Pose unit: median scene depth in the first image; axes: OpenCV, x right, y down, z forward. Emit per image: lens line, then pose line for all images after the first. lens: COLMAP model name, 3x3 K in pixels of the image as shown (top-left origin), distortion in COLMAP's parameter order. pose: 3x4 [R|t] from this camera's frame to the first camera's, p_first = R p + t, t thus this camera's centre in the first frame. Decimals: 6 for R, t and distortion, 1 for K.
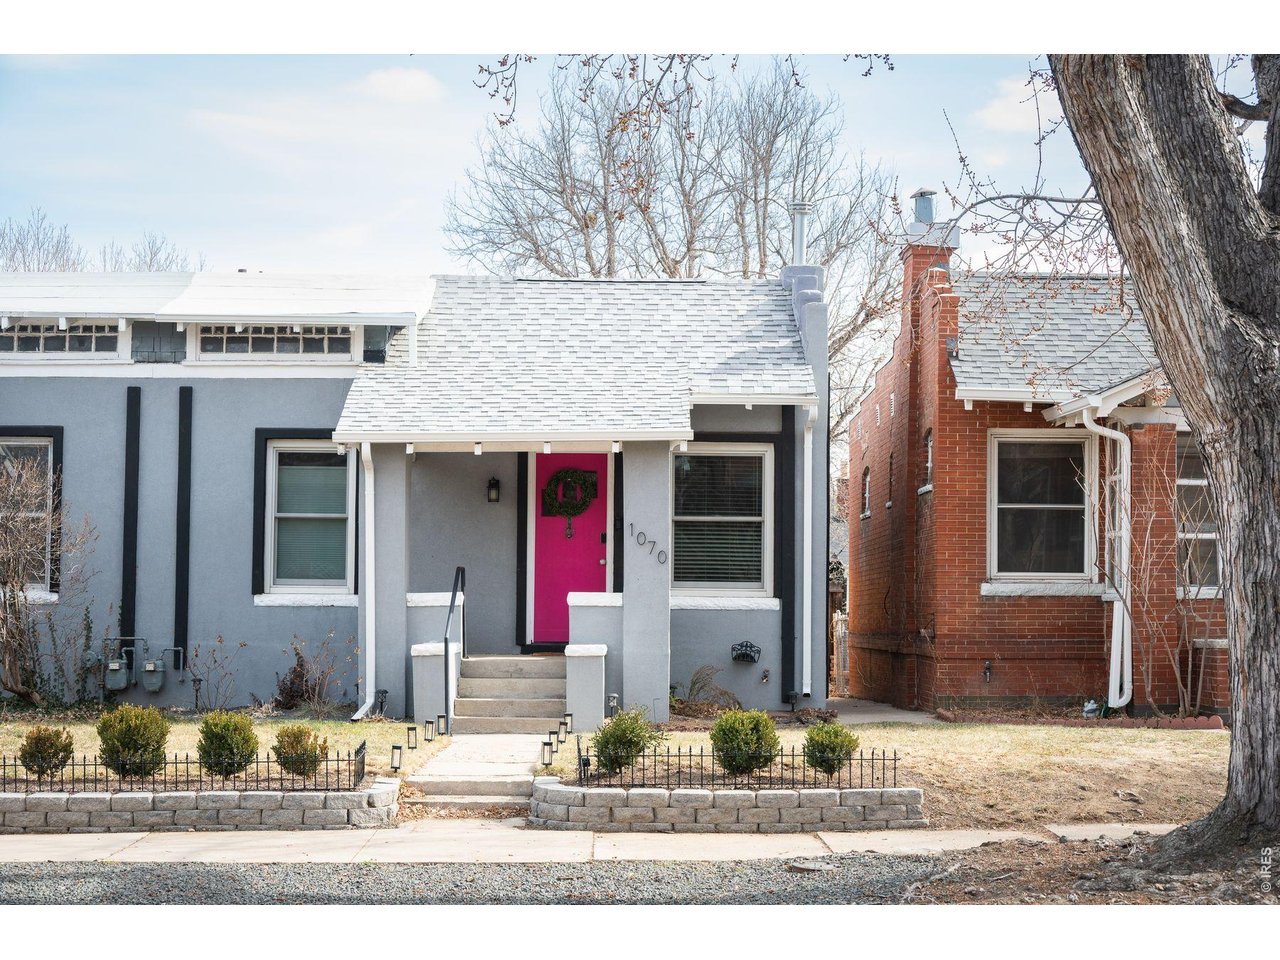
lens RADIAL K [[2155.3, 0, 640.0], [0, 2155.3, 480.0], [0, 0, 1]] dist [-0.030576, 0.014501]
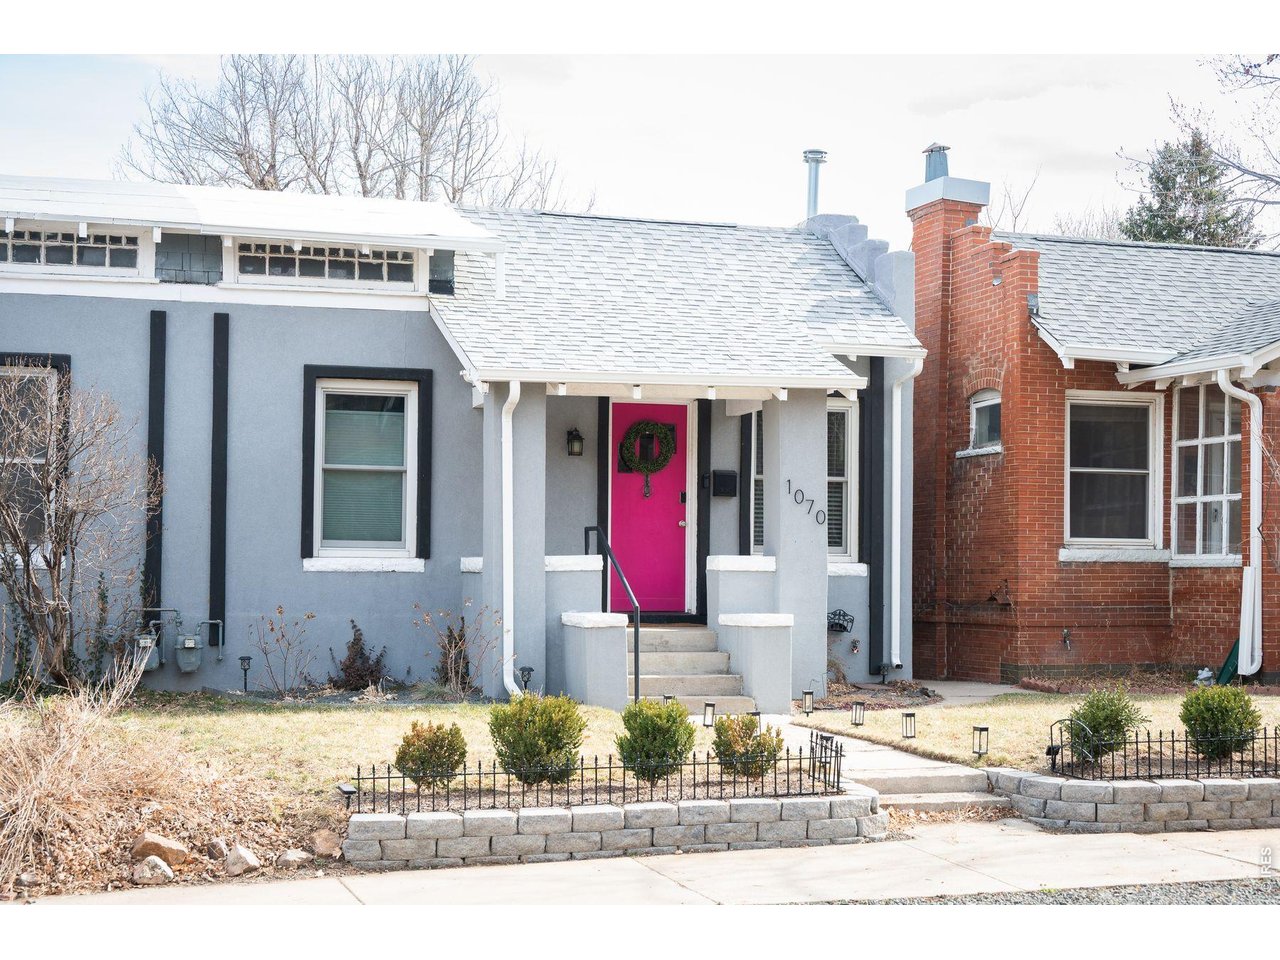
lens RADIAL K [[1957.1, 0, 640.5], [0, 1957.1, 511.3], [0, 0, 1]] dist [-0.024791, 0.014246]
pose [[0.955062, 0.010258, 0.296228, -0.282838], [-0.017130, 0.999641, 0.020610, 0.016130], [-0.295910, -0.024758, 0.954895, 0.215067]]
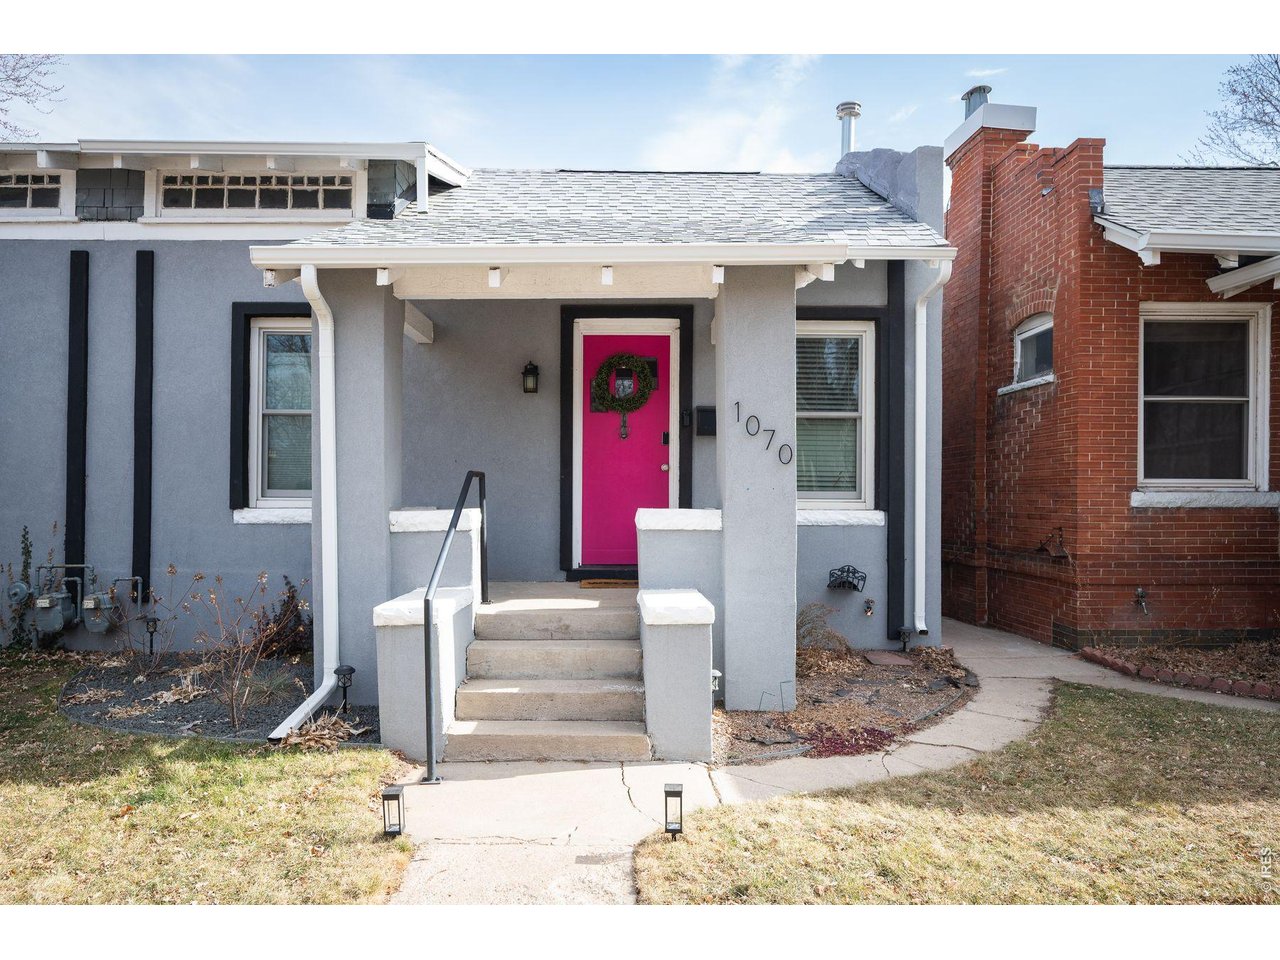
lens RADIAL K [[795.7, 0, 622.7], [0, 795.7, 492.8], [0, 0, 1]] dist [-0.003997, -0.000800]
pose [[0.999869, -0.003837, 0.015746, -0.038662], [0.003012, 0.998637, 0.052101, 0.031987], [-0.015924, -0.052047, 0.998518, 0.702939]]
